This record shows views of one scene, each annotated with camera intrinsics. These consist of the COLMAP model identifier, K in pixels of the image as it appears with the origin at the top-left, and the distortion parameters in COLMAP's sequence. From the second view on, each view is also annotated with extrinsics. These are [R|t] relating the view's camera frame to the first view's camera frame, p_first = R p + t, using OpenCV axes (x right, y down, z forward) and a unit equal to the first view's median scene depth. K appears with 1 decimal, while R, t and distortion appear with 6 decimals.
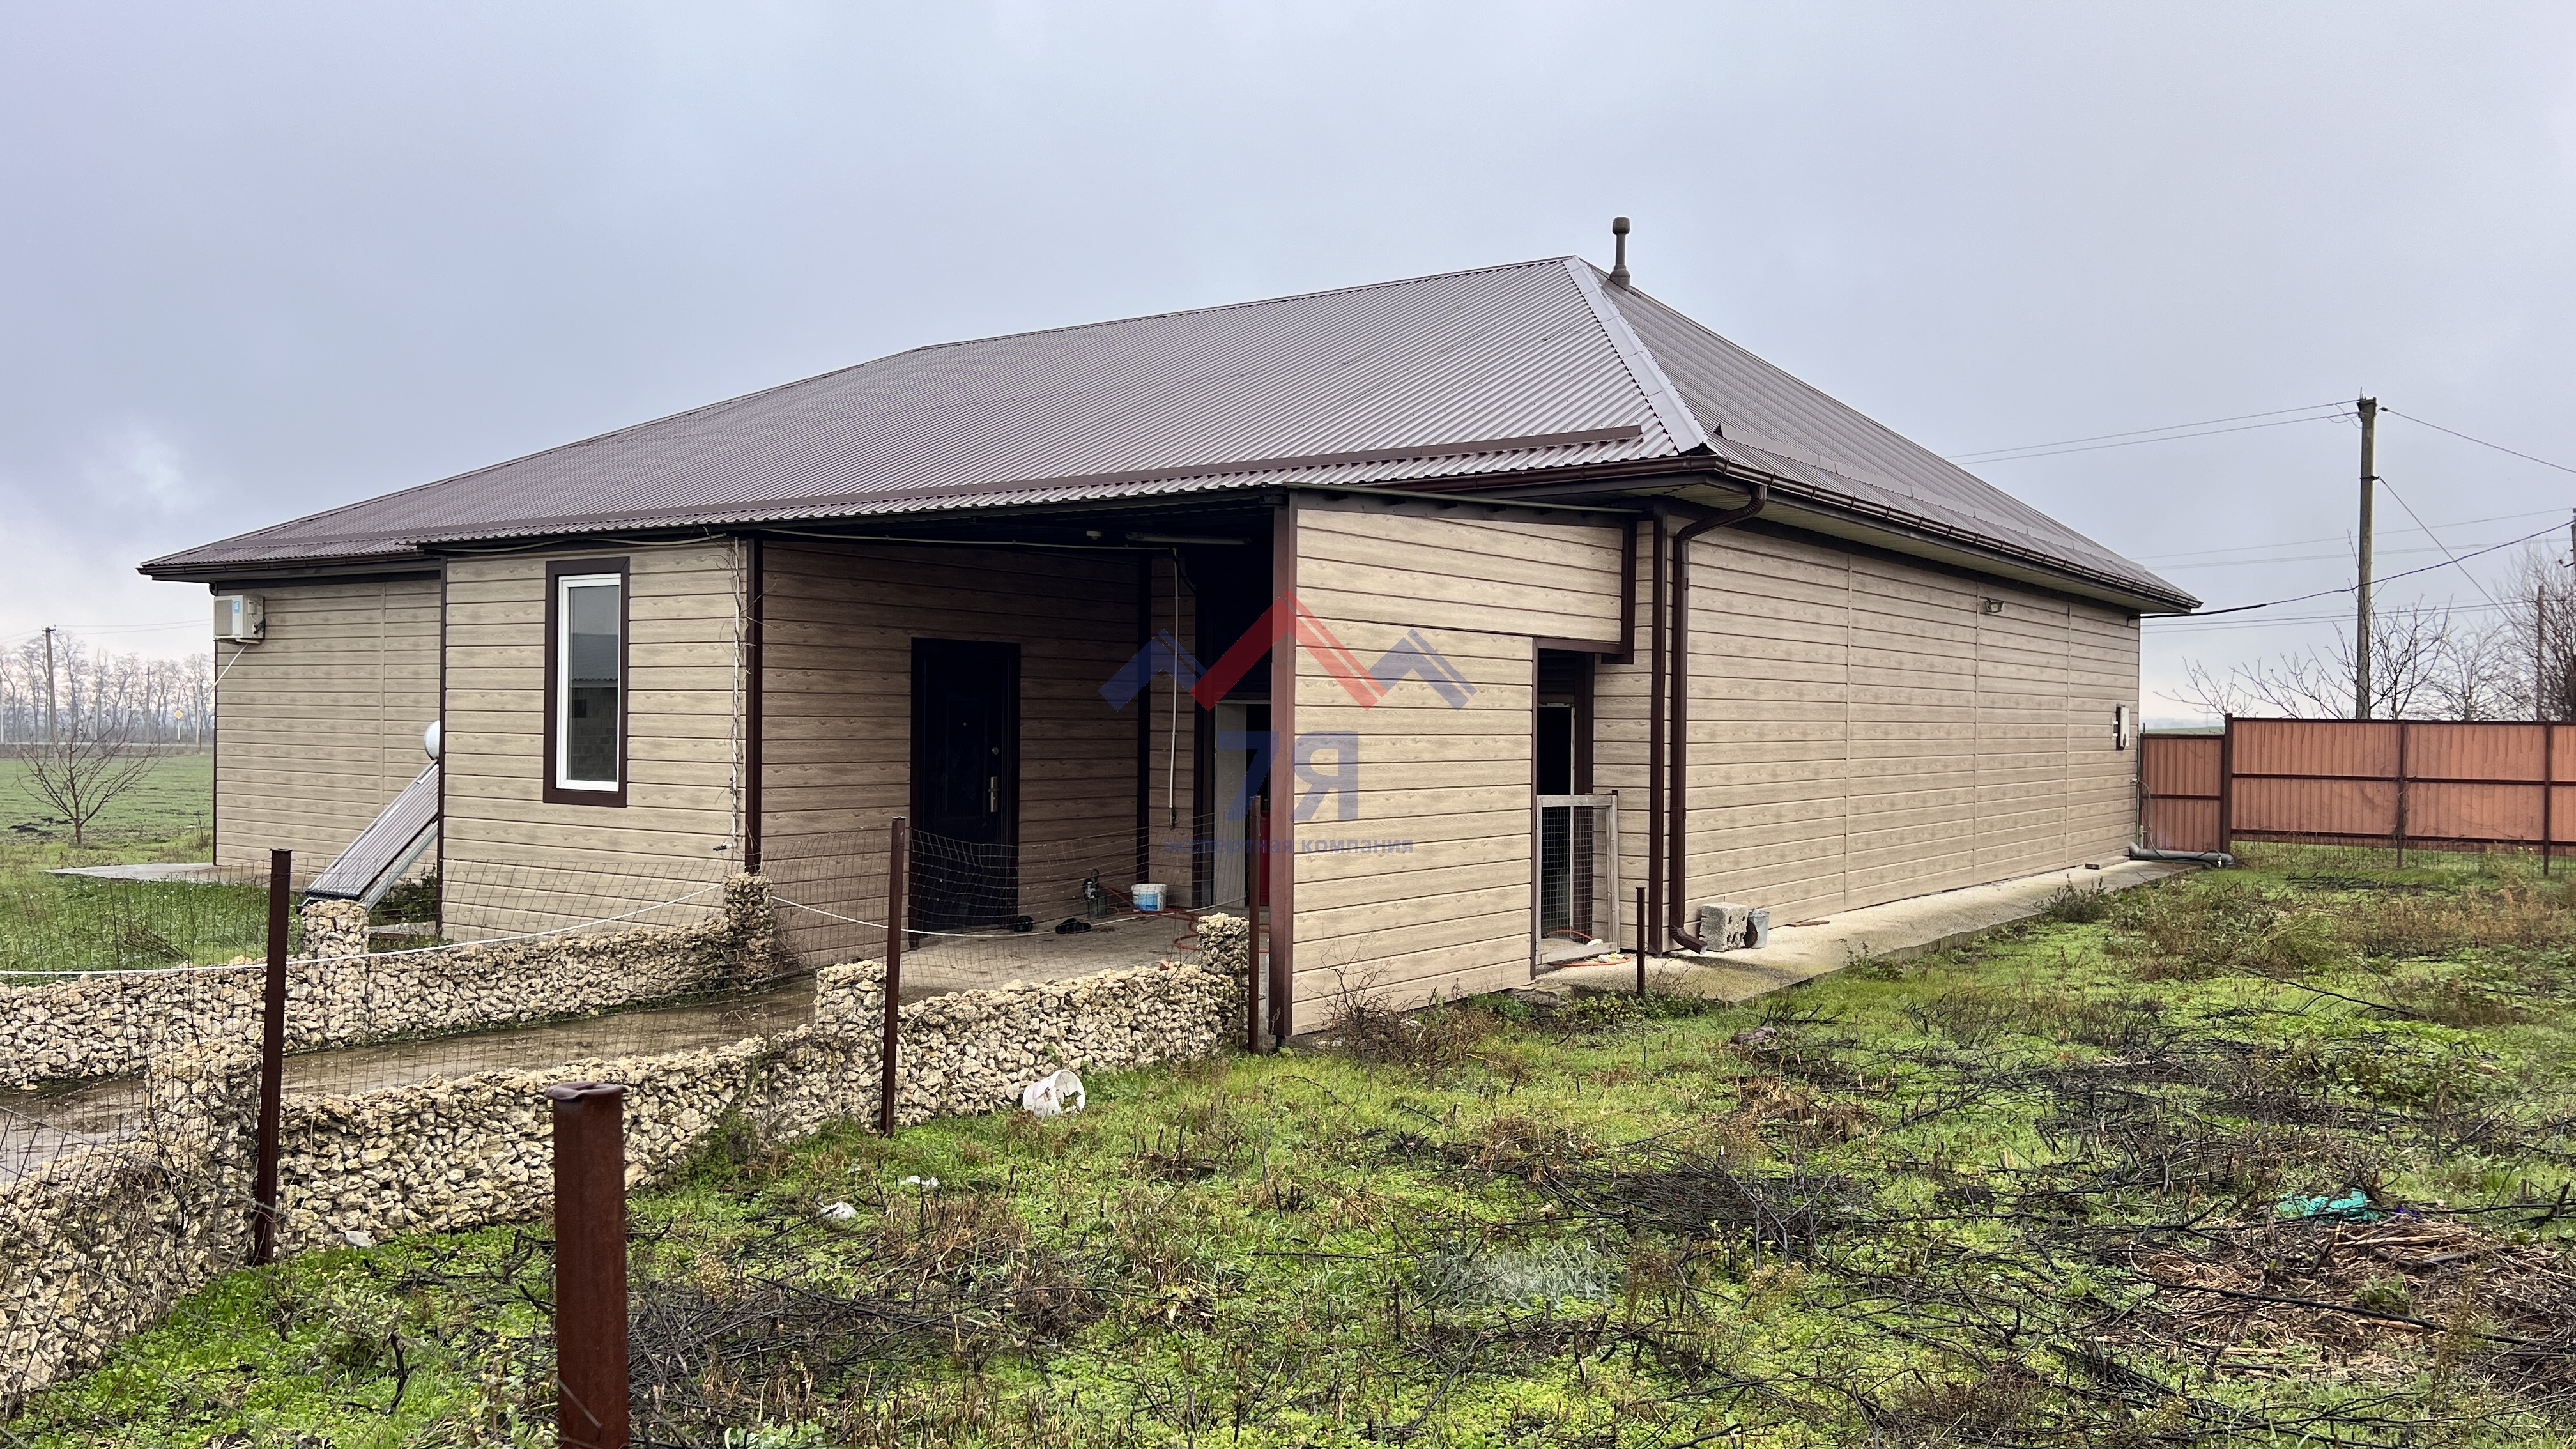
lens RADIAL K [[1937.2, 0, 1284.6], [0, 1937.2, 719.3], [0, 0, 1]] dist [0.020797, -0.000735]
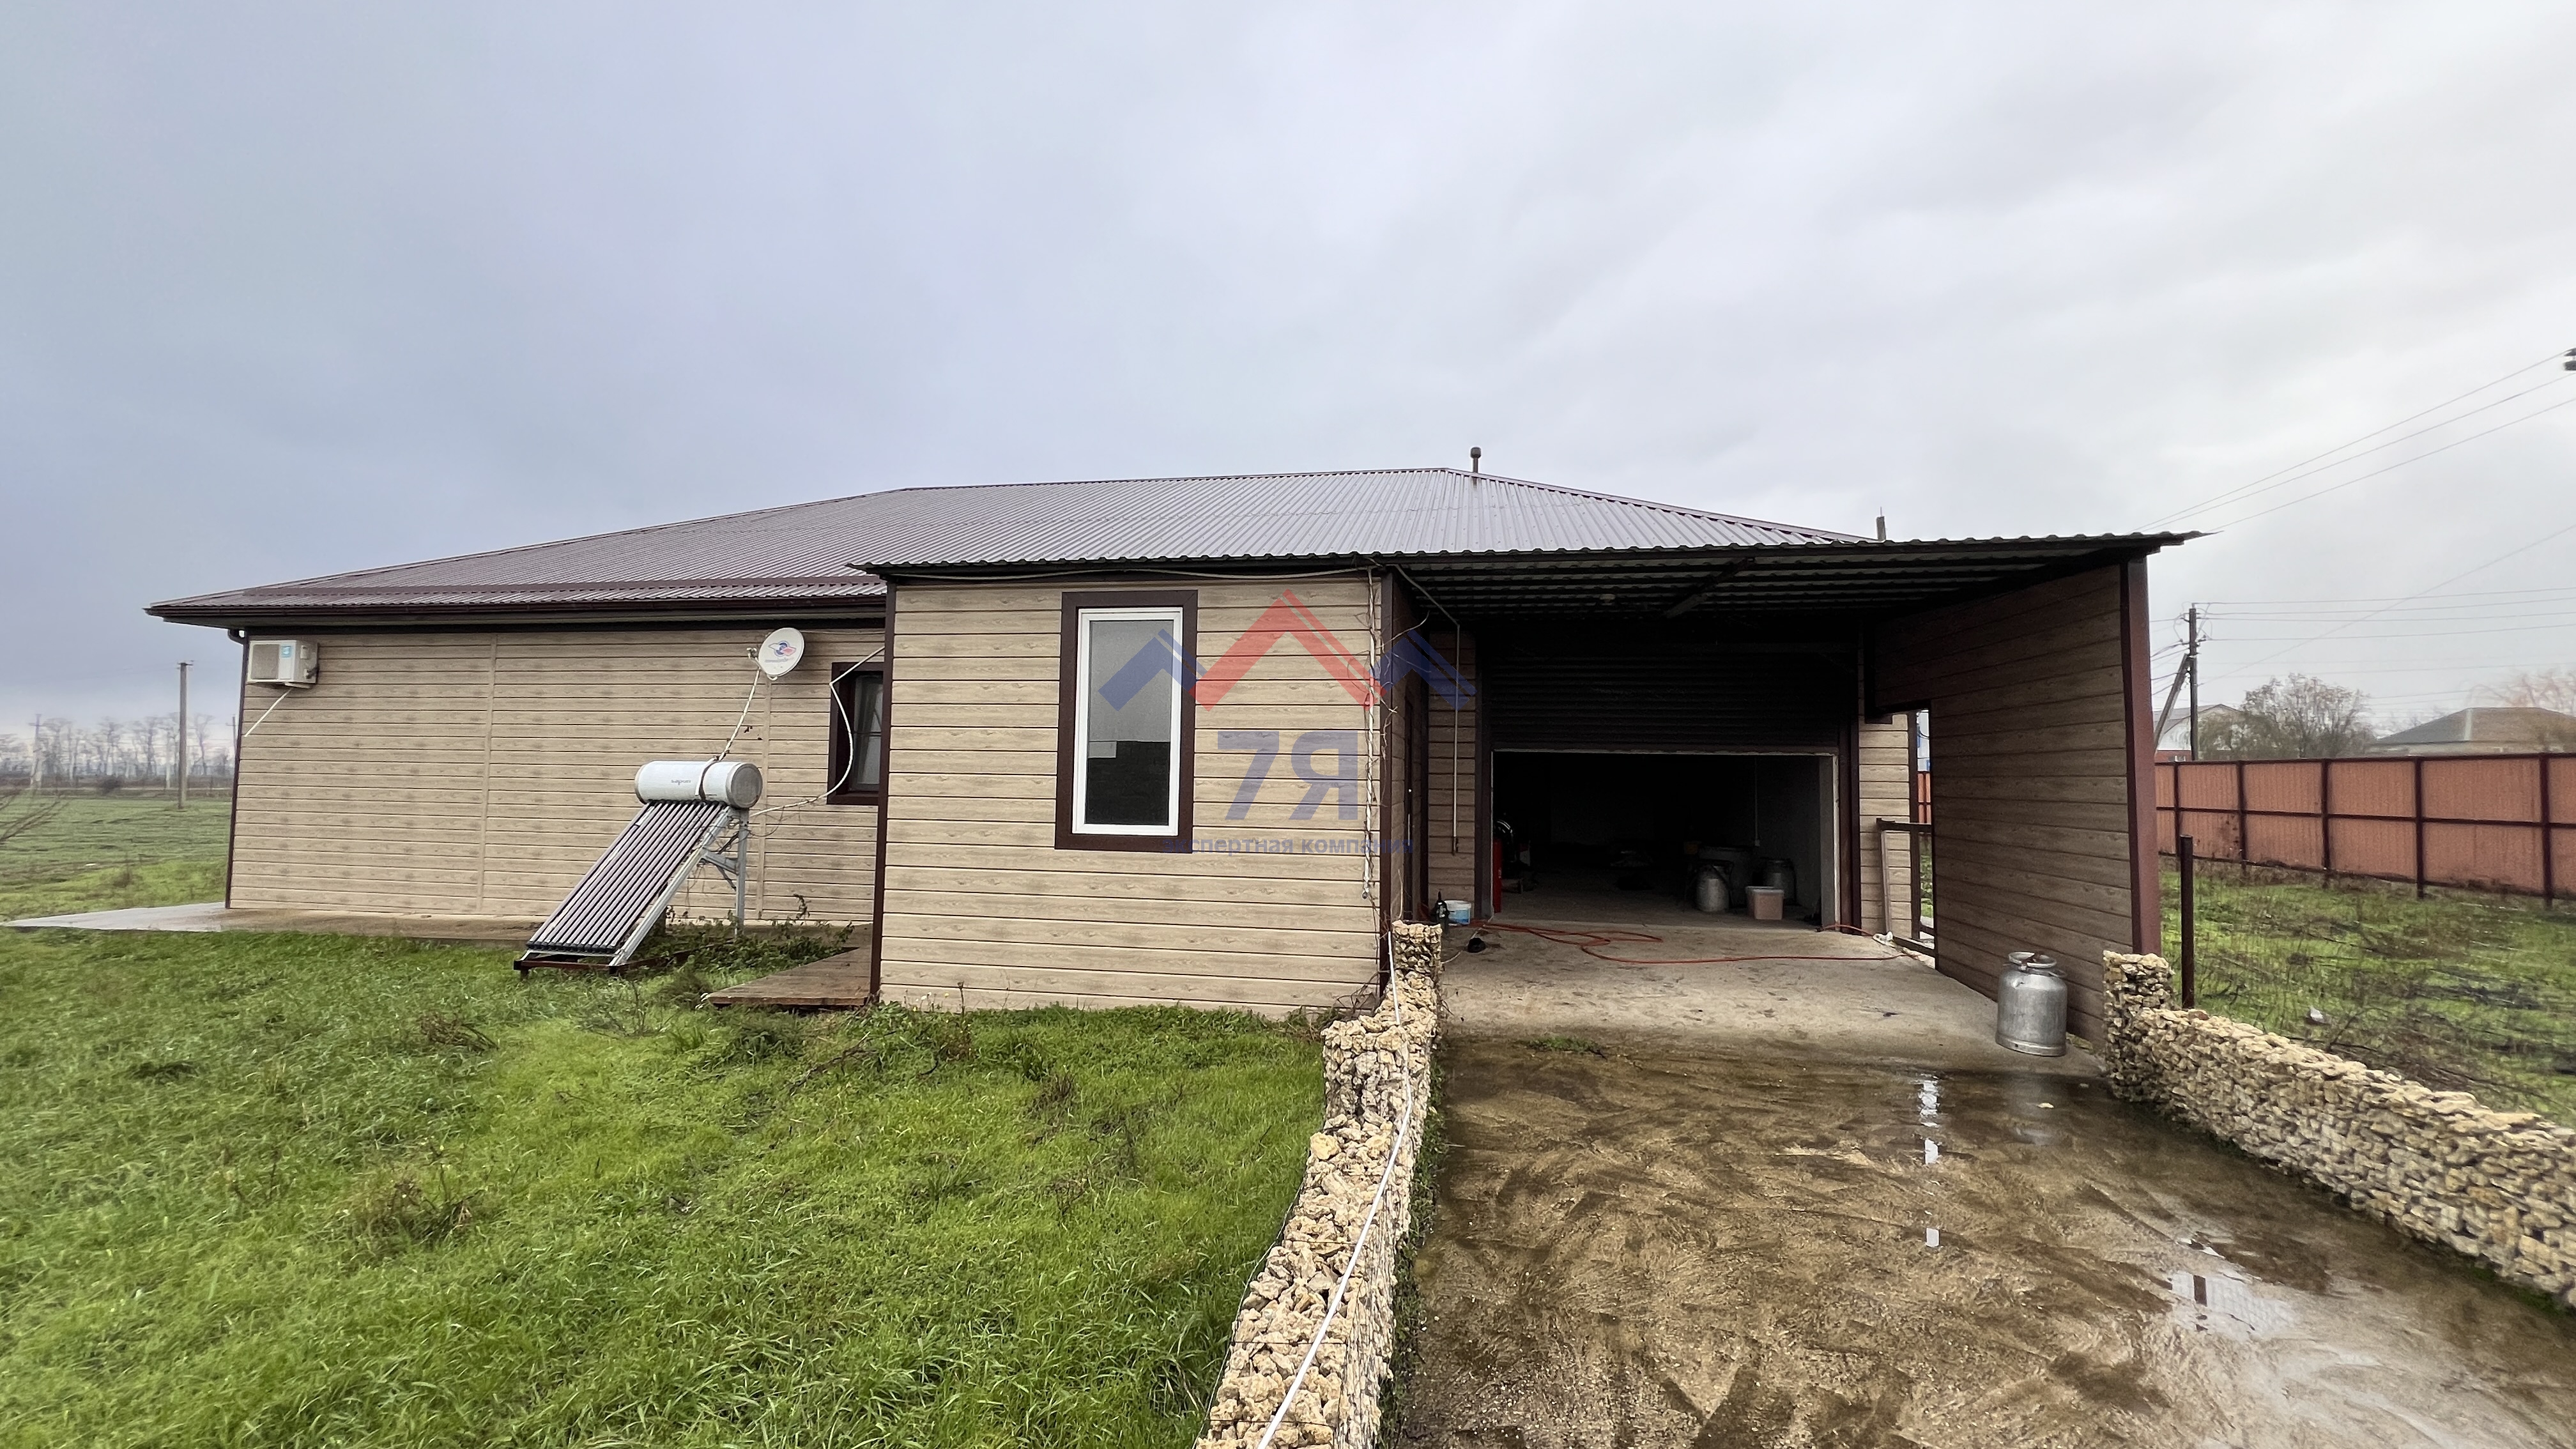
lens RADIAL K [[1034.9, 0, 1278.8], [0, 1034.9, 716.4], [0, 0, 1]] dist [0.000879, -0.000044]
pose [[0.909527, 0.025065, 0.414888, -0.312134], [-0.003180, 0.998571, -0.053355, 0.003483], [-0.415632, 0.047209, 0.908307, 0.318637]]
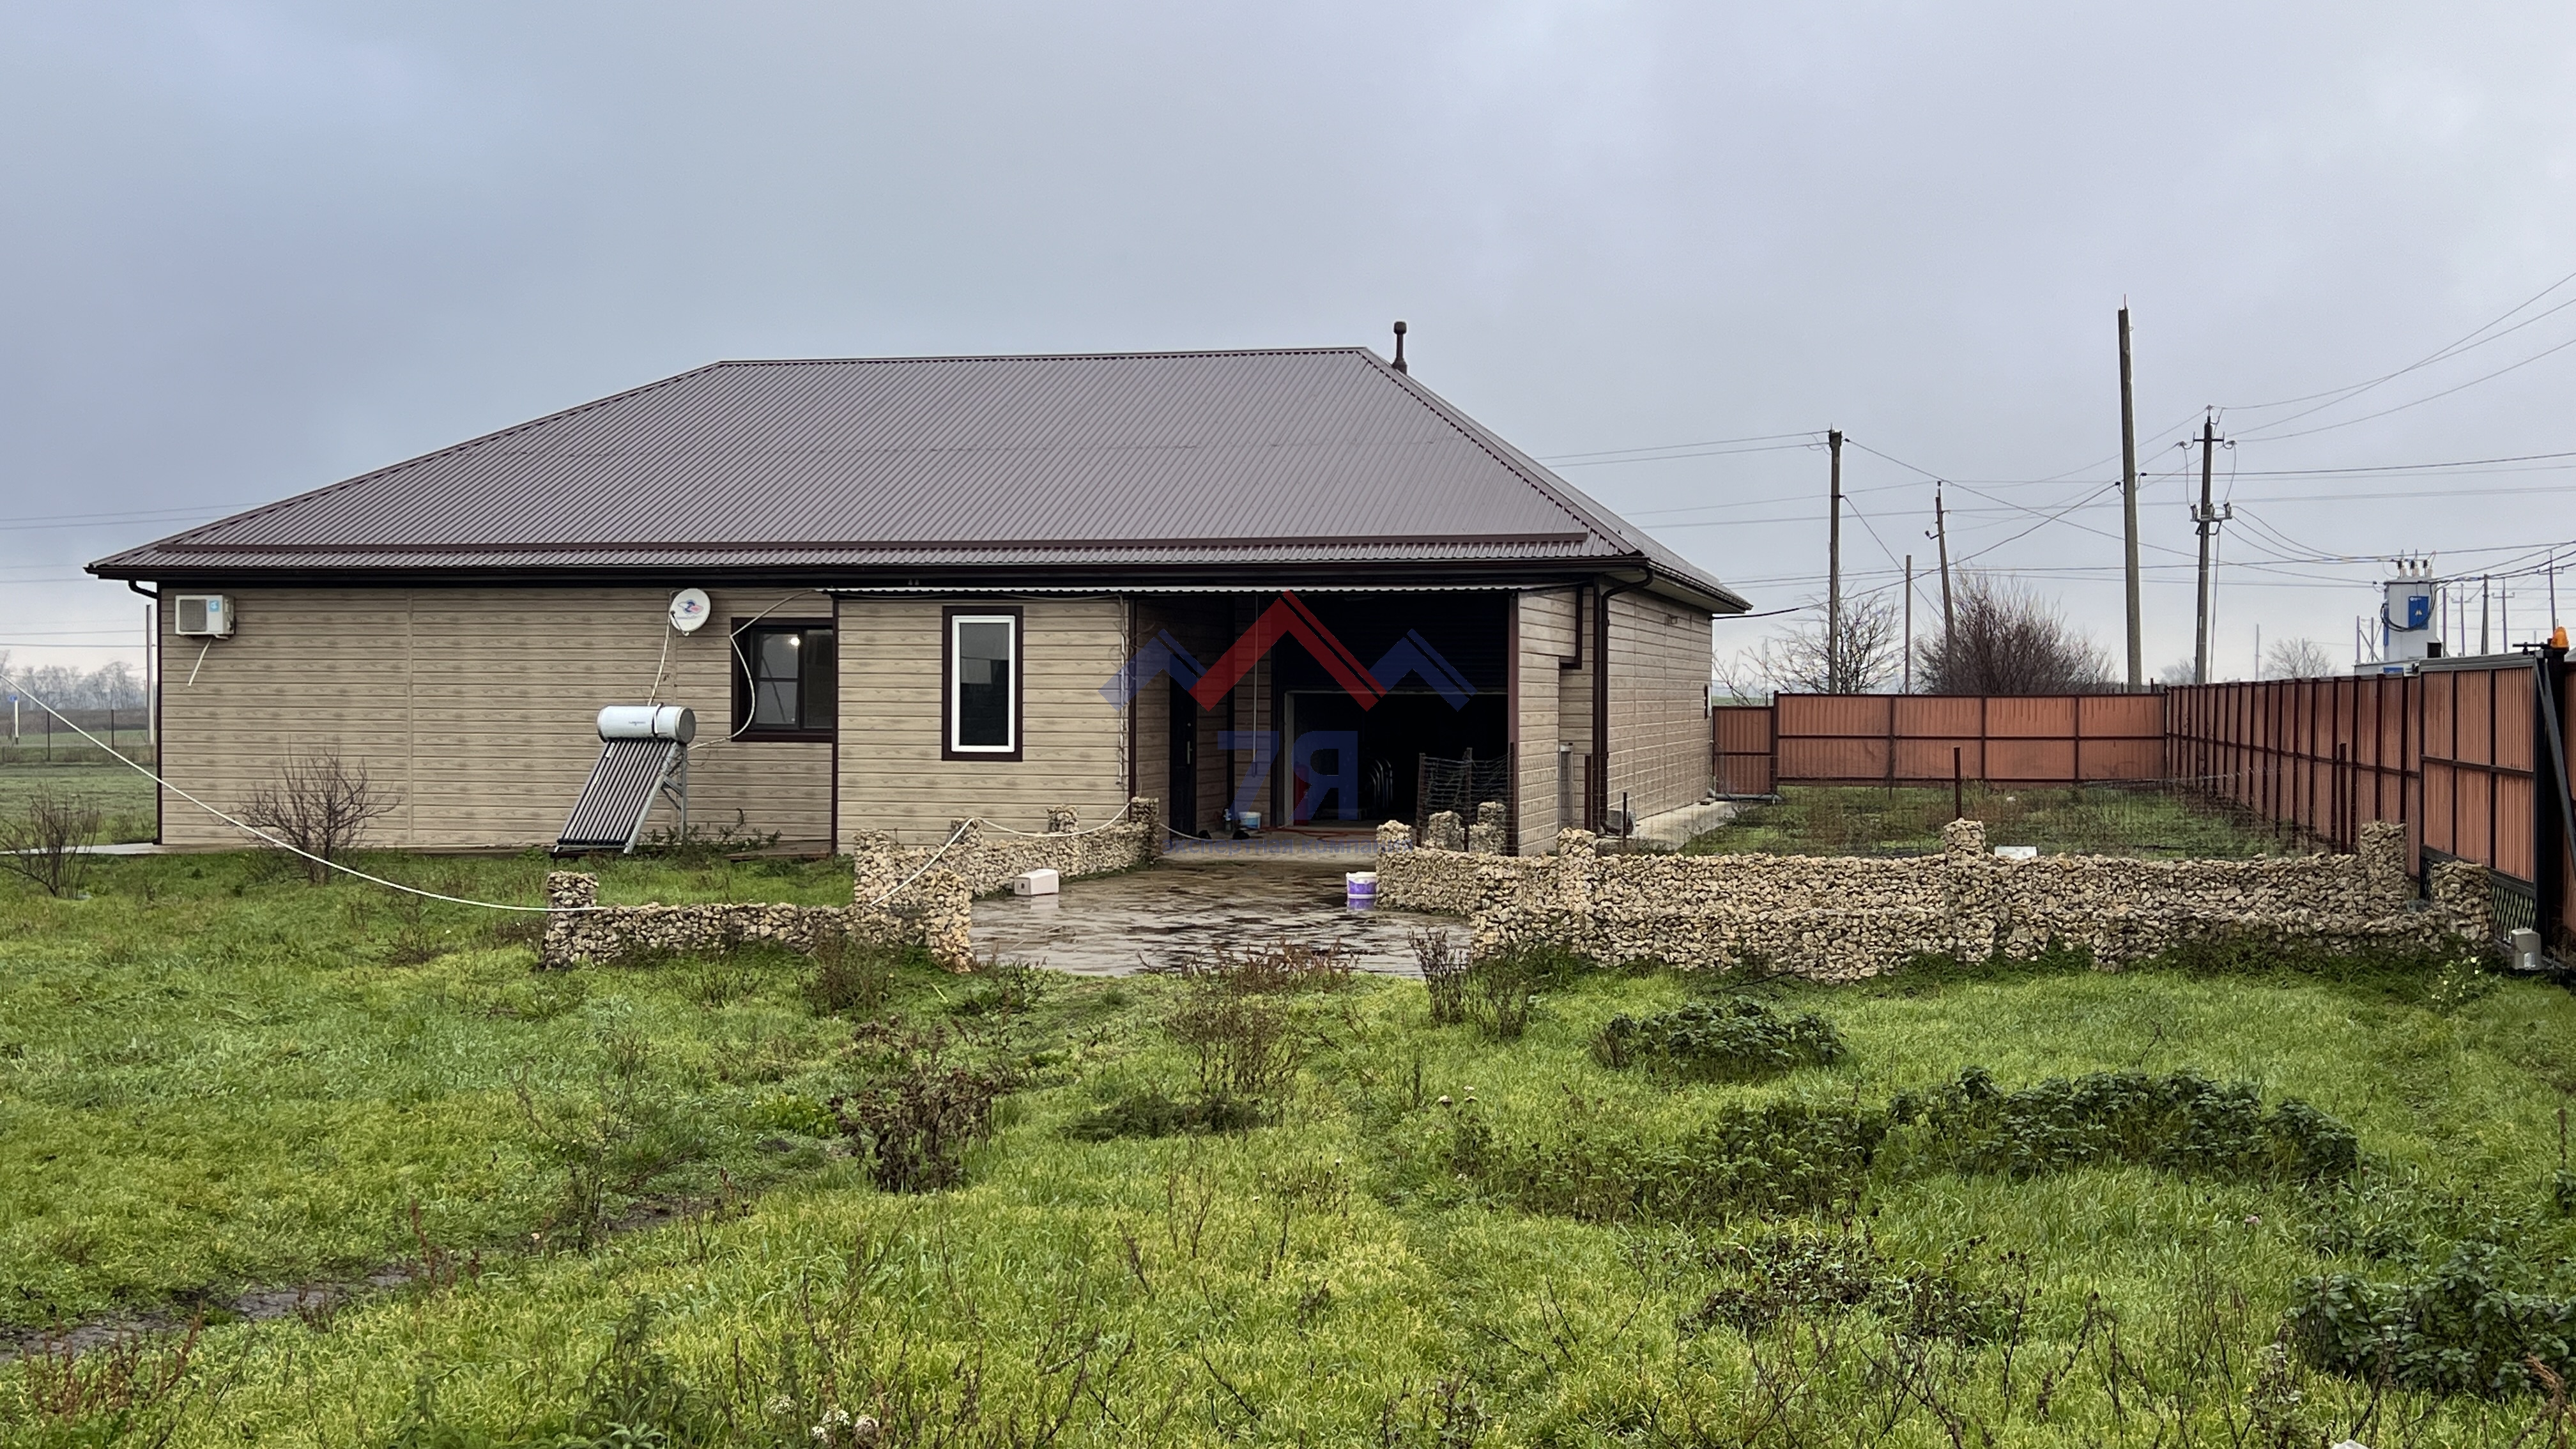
lens RADIAL K [[2764.1, 0, 1293.7], [0, 2764.1, 732.2], [0, 0, 1]] dist [0.105742, 0.000000]
pose [[0.931098, -0.012772, 0.364546, -0.588985], [0.007212, 0.999836, 0.016610, -0.009362], [-0.364699, -0.012837, 0.931037, -0.741871]]
